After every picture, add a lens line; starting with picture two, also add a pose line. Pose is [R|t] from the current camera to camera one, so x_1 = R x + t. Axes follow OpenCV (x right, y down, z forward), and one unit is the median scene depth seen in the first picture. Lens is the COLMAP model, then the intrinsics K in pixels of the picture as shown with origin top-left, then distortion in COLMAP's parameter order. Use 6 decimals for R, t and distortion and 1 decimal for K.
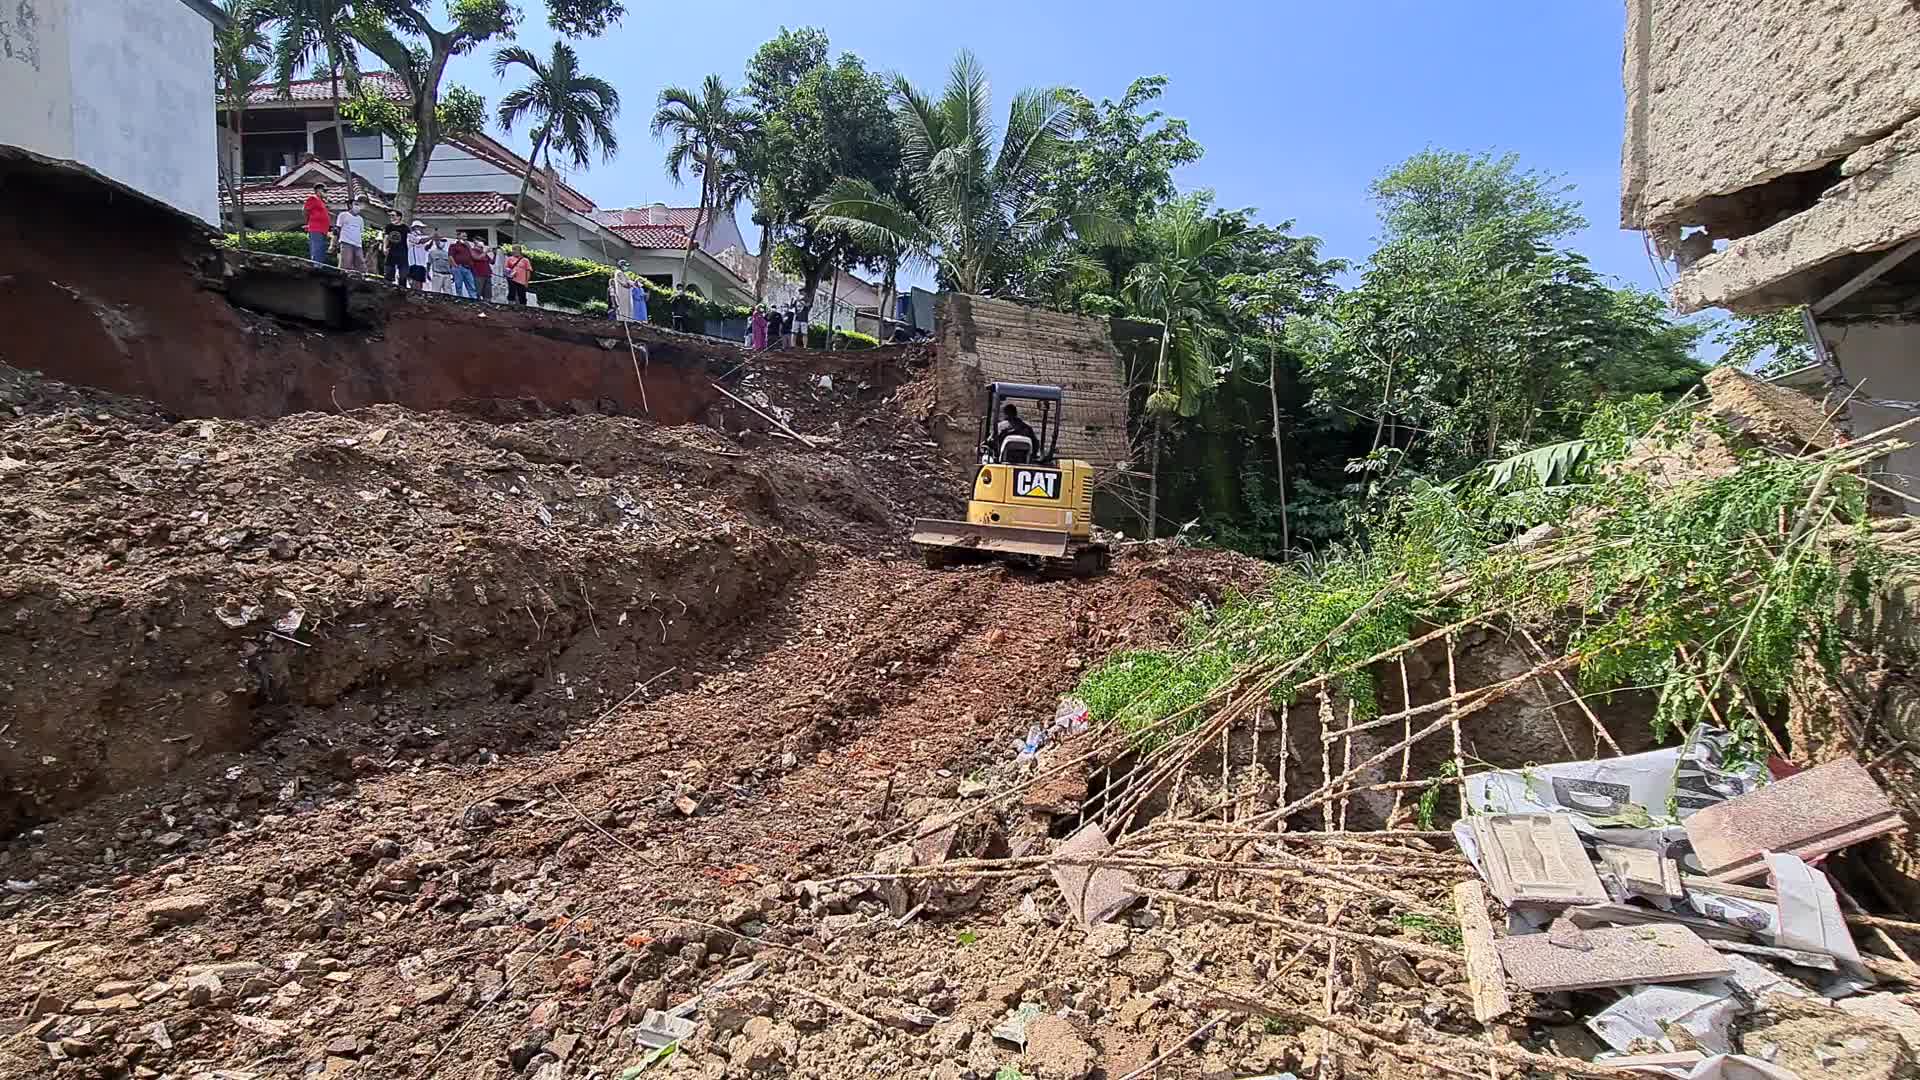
lens RADIAL K [[915.5, 0, 946.5], [0, 915.5, 557.3], [0, 0, 1]] dist [0.001272, -0.001516]
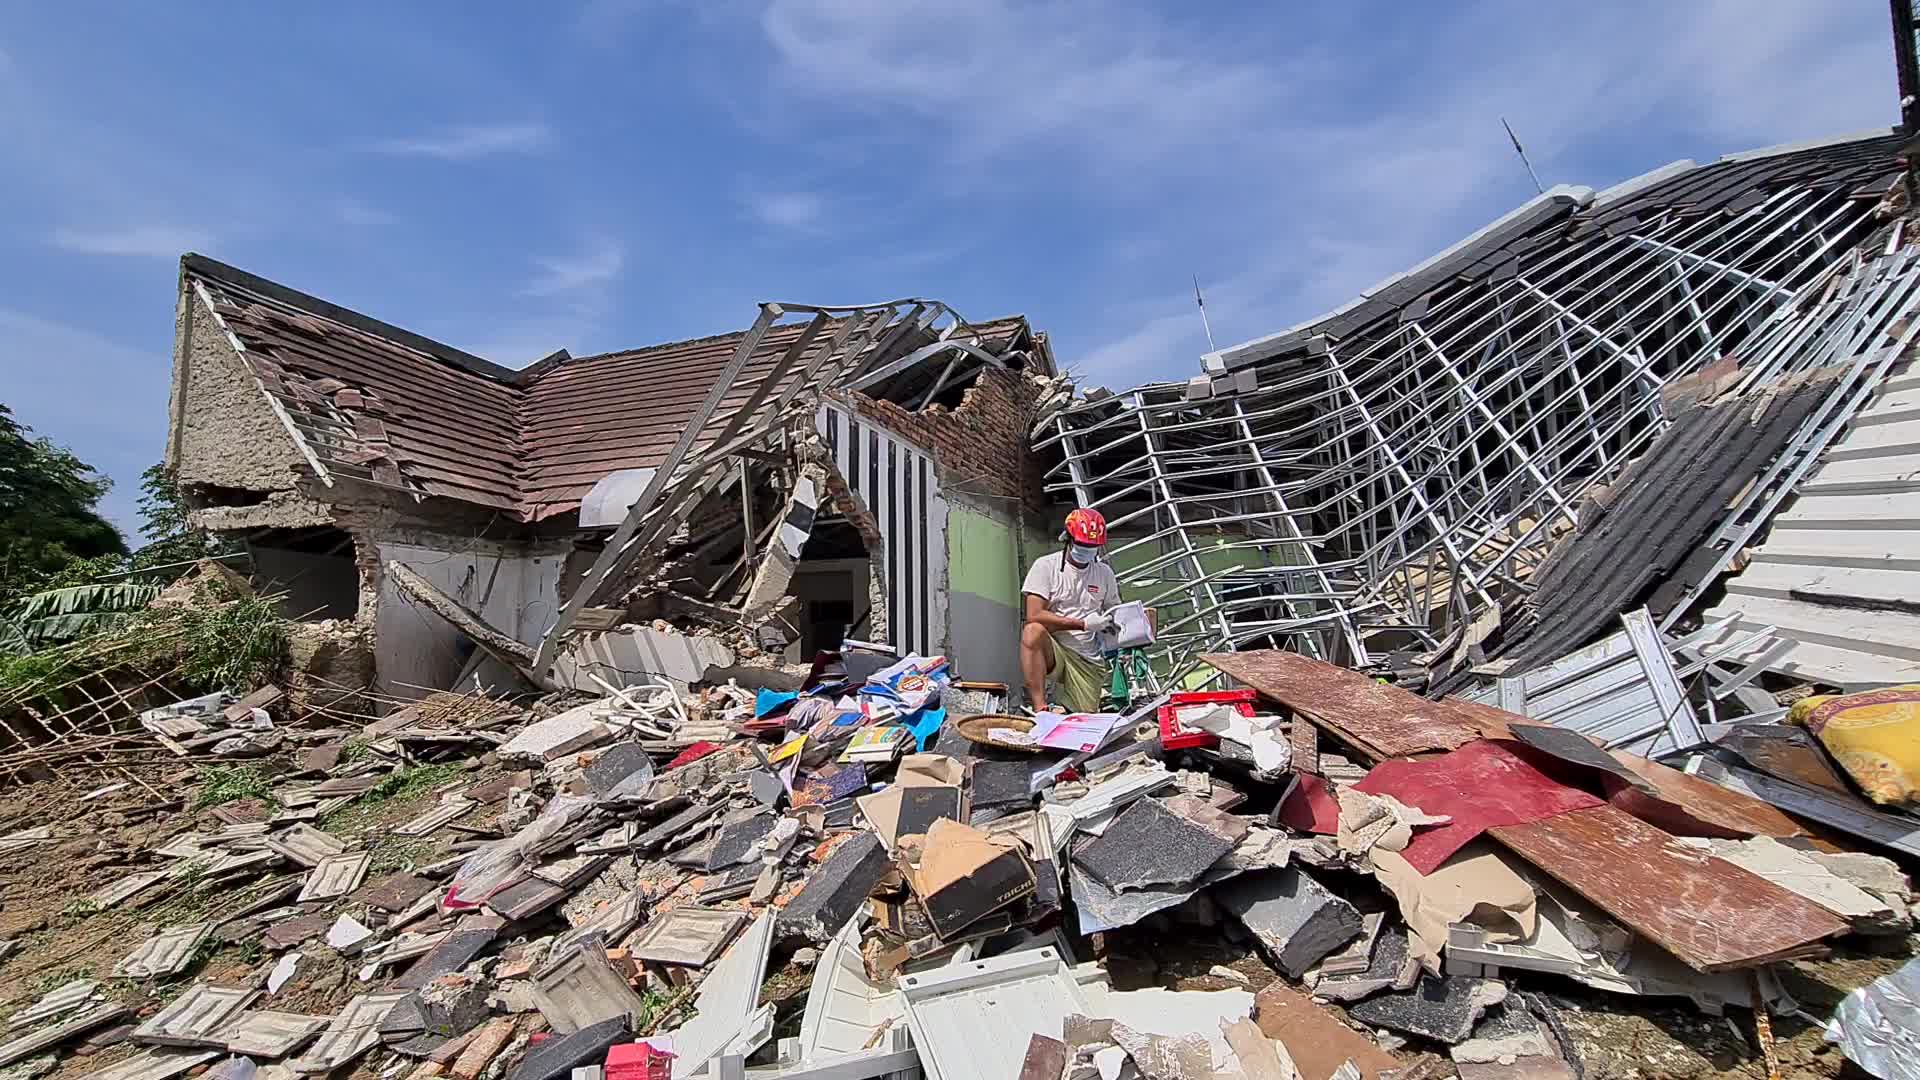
lens RADIAL K [[915.5, 0, 946.5], [0, 915.5, 557.3], [0, 0, 1]] dist [0.001272, -0.001516]
pose [[0.119174, 0.114347, 0.986267, -1.244469], [0.053208, 0.991183, -0.121346, 0.166991], [-0.991447, 0.066939, 0.112039, -1.116370]]
